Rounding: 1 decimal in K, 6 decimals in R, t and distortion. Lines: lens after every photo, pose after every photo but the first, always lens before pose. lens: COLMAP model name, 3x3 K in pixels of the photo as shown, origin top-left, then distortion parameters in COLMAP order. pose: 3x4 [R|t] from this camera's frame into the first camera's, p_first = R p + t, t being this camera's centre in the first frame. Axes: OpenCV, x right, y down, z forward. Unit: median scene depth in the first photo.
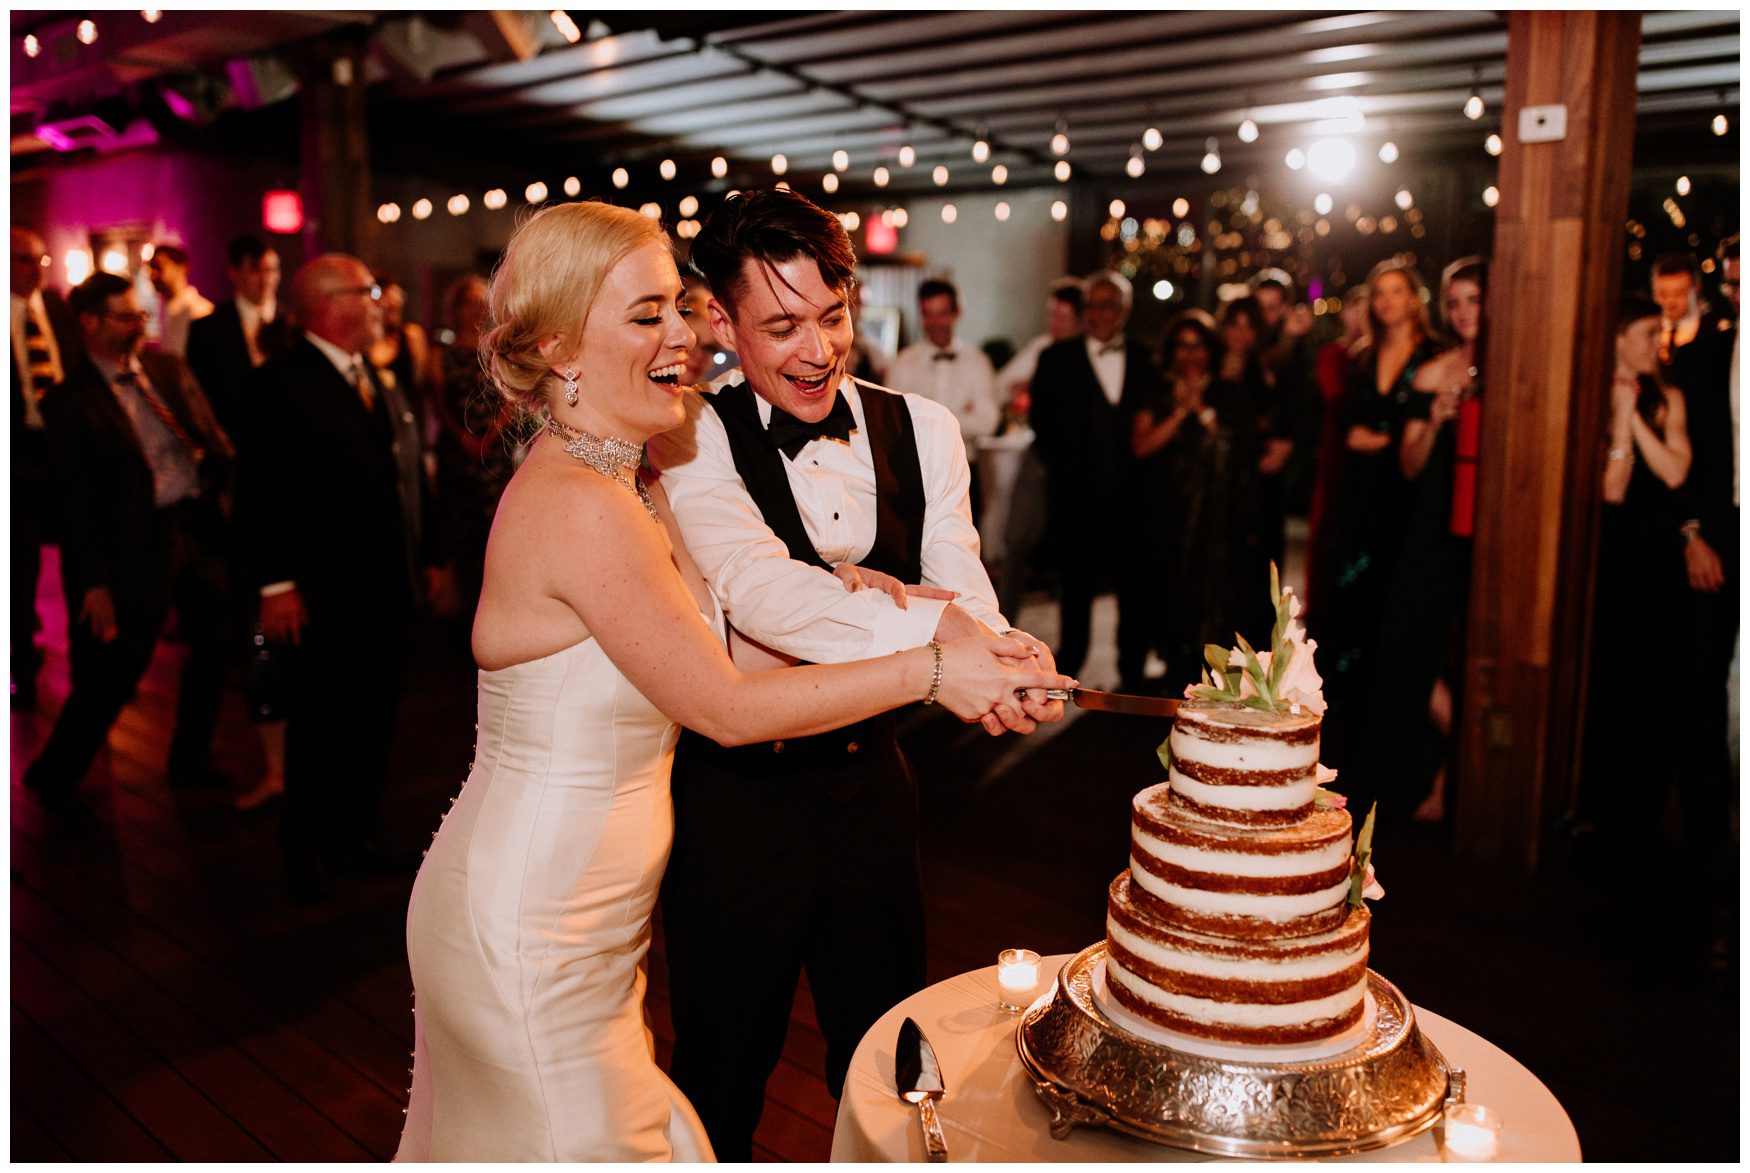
lens RADIAL K [[1640.6, 0, 871.5], [0, 1640.6, 582.3], [0, 0, 1]] dist [0.042999, 0.000000]
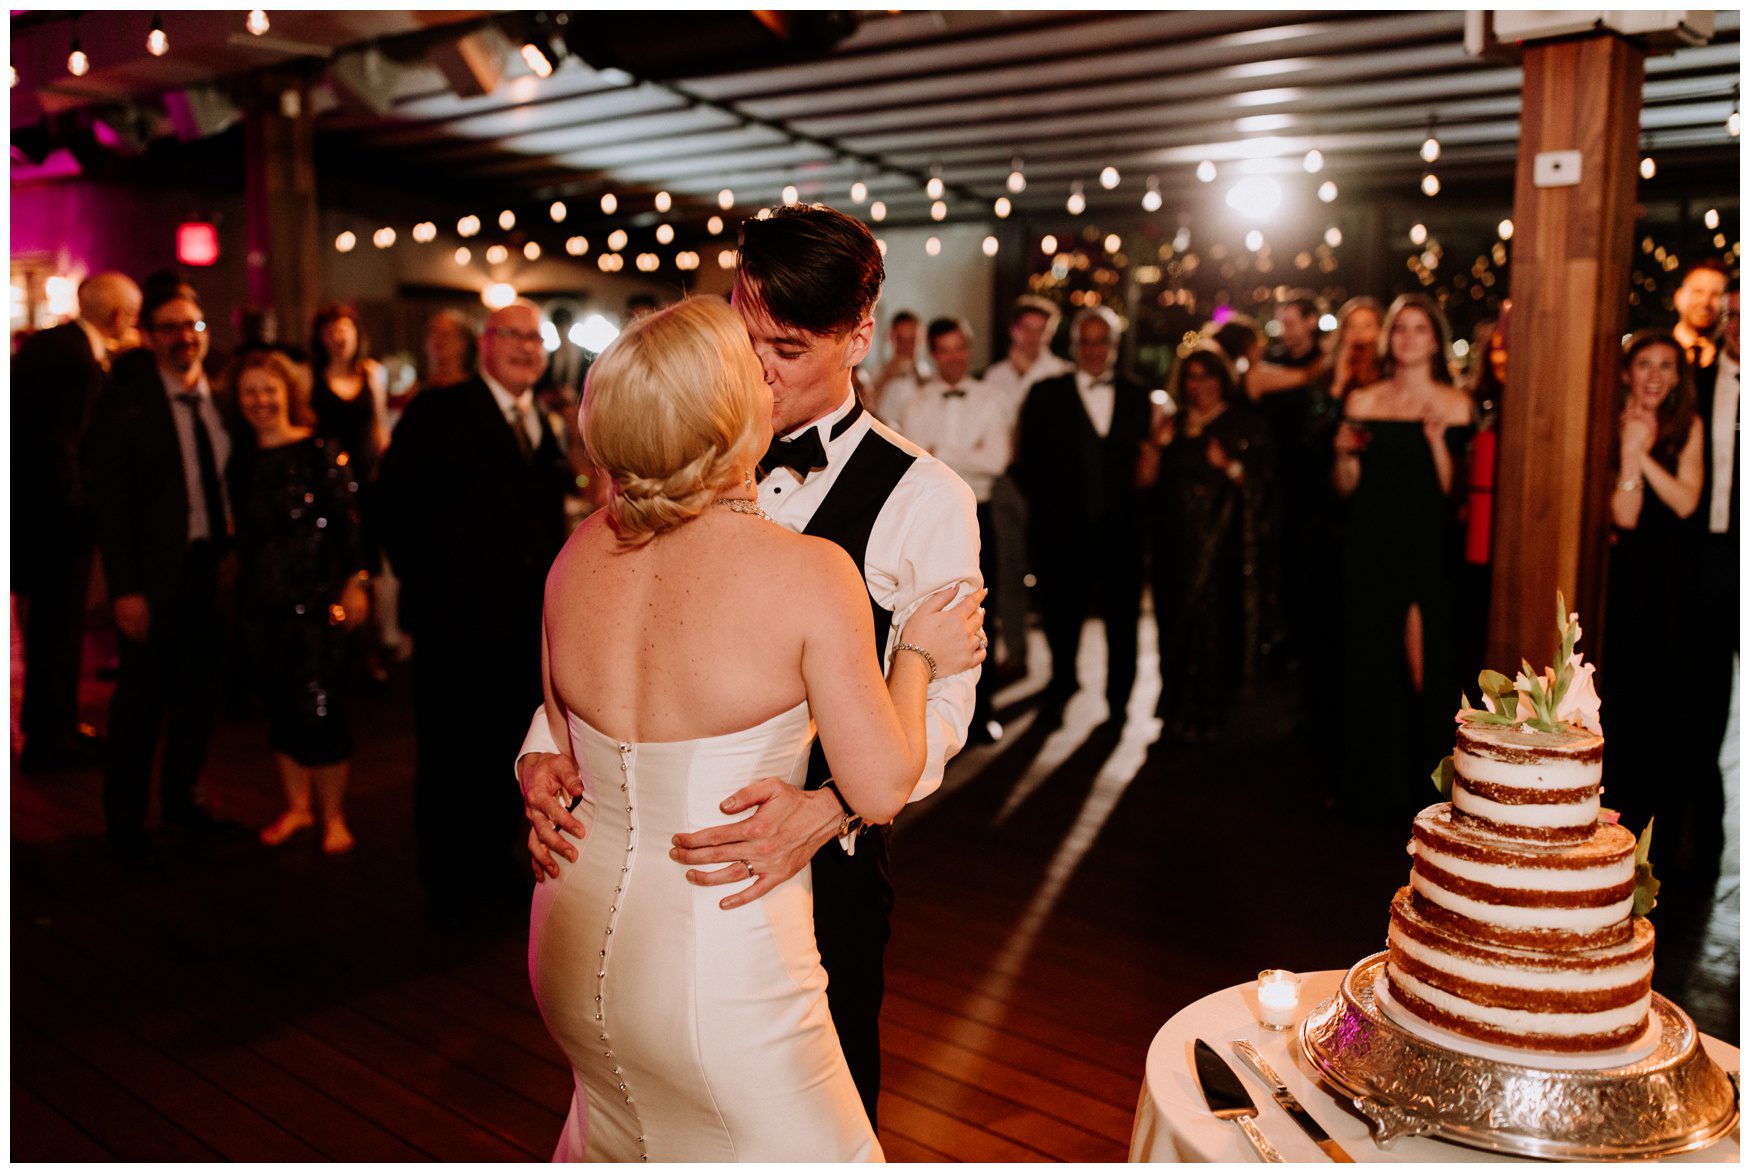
lens RADIAL K [[1640.6, 0, 873.6], [0, 1640.6, 589.0], [0, 0, 1]] dist [0.042999, 0.000000]
pose [[0.997179, -0.012292, 0.074046, -0.100827], [0.013414, 0.999802, -0.014678, -0.001434], [-0.073851, 0.015630, 0.997147, -0.007509]]
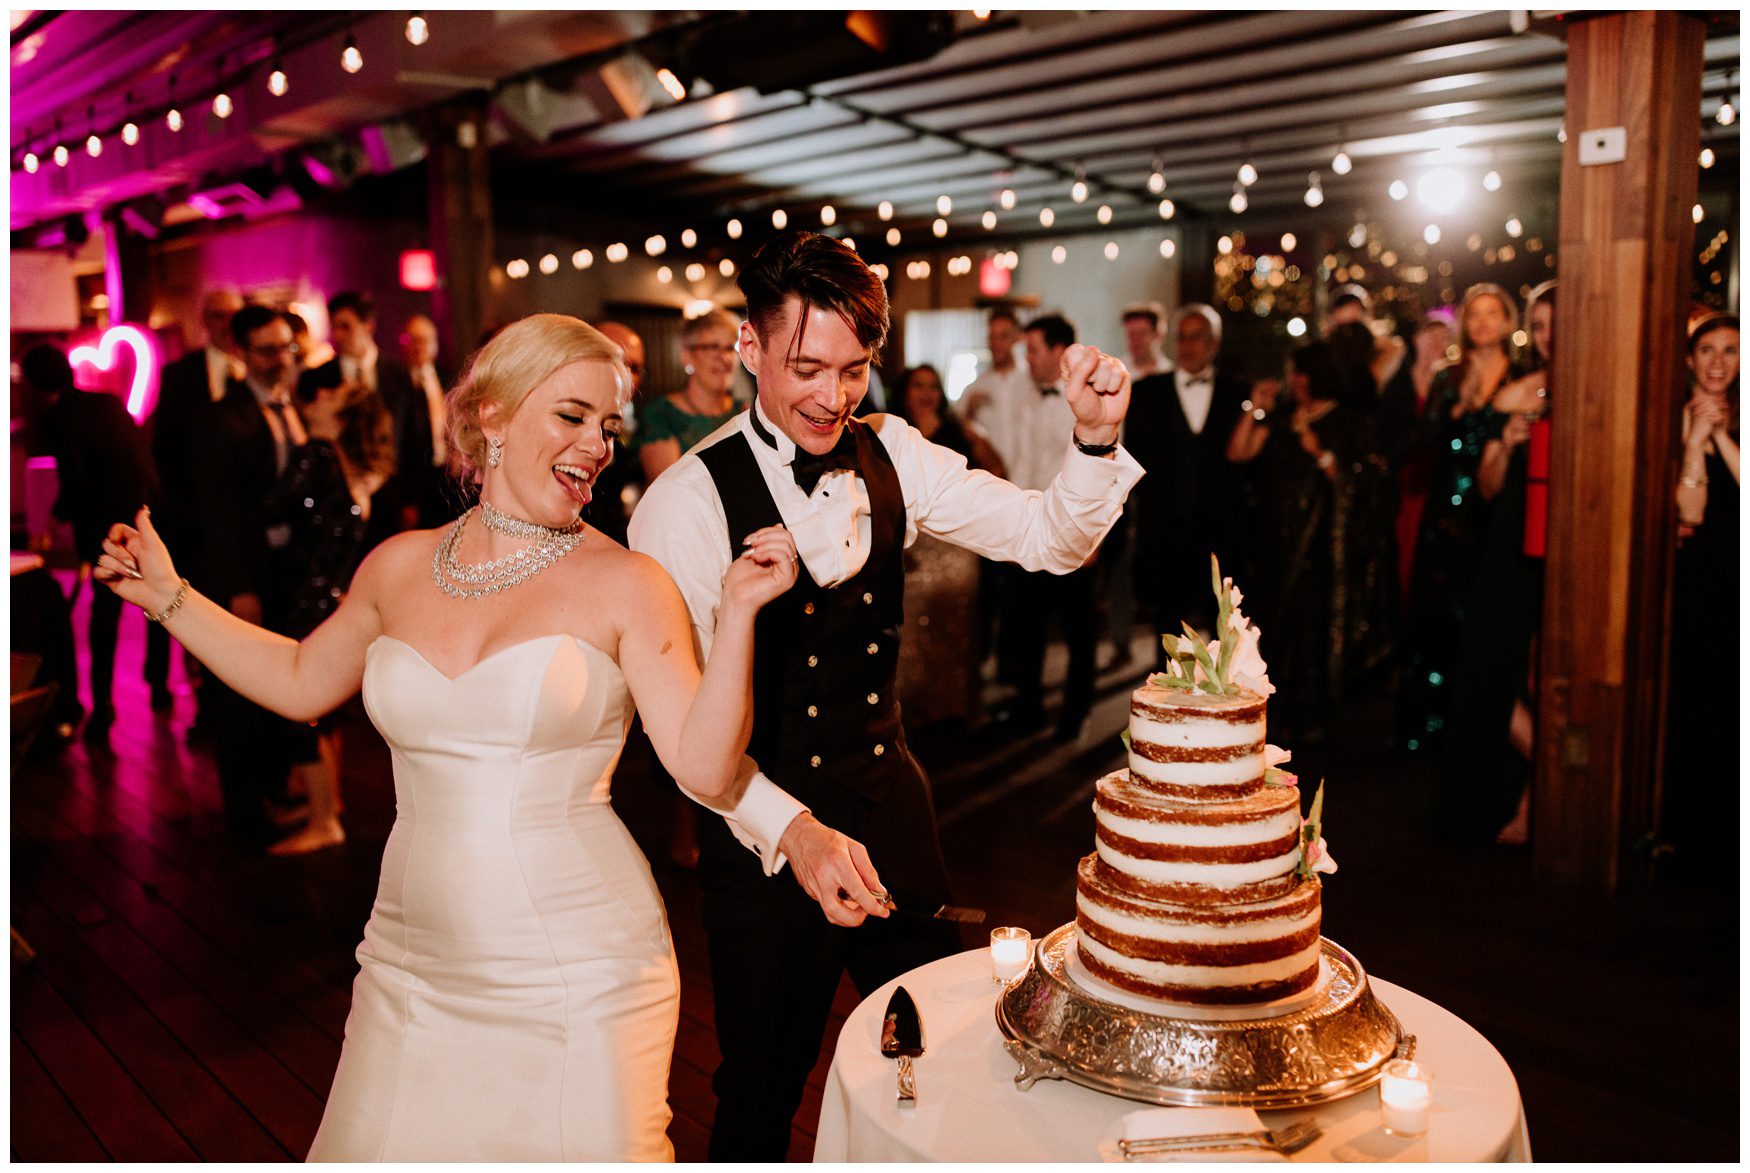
lens RADIAL K [[1640.6, 0, 879.0], [0, 1640.6, 585.3], [0, 0, 1]] dist [0.042999, 0.000000]
pose [[0.996955, -0.010214, -0.077306, 0.038570], [0.008244, 0.999634, -0.025755, 0.012233], [0.077540, 0.025039, 0.996675, -0.032525]]
